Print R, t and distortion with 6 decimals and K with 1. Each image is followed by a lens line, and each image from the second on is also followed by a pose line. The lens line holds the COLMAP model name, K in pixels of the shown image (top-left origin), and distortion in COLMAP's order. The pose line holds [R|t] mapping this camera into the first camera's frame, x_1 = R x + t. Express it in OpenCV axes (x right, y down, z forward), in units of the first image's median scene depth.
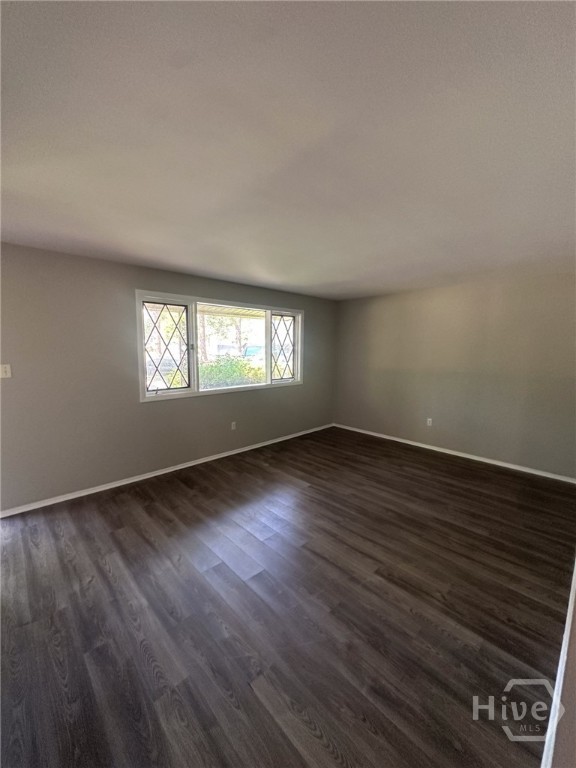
lens RADIAL K [[304.4, 0, 286.6], [0, 304.4, 383.6], [0, 0, 1]] dist [-0.005891, 0.001045]
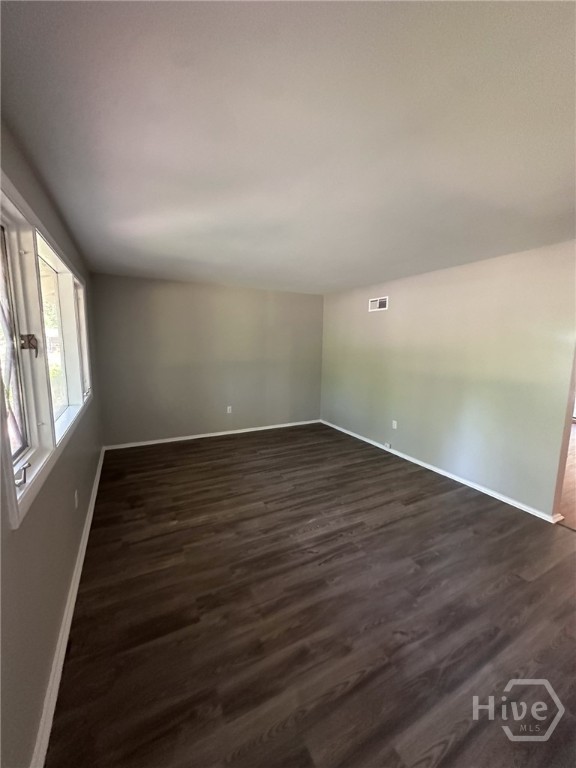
lens RADIAL K [[304.4, 0, 288.5], [0, 304.4, 383.0], [0, 0, 1]] dist [-0.005891, 0.001045]
pose [[0.279529, -0.134646, 0.950649, -0.744275], [0.104858, 0.988477, 0.109172, -0.097730], [-0.954394, 0.069167, 0.290427, 0.710959]]
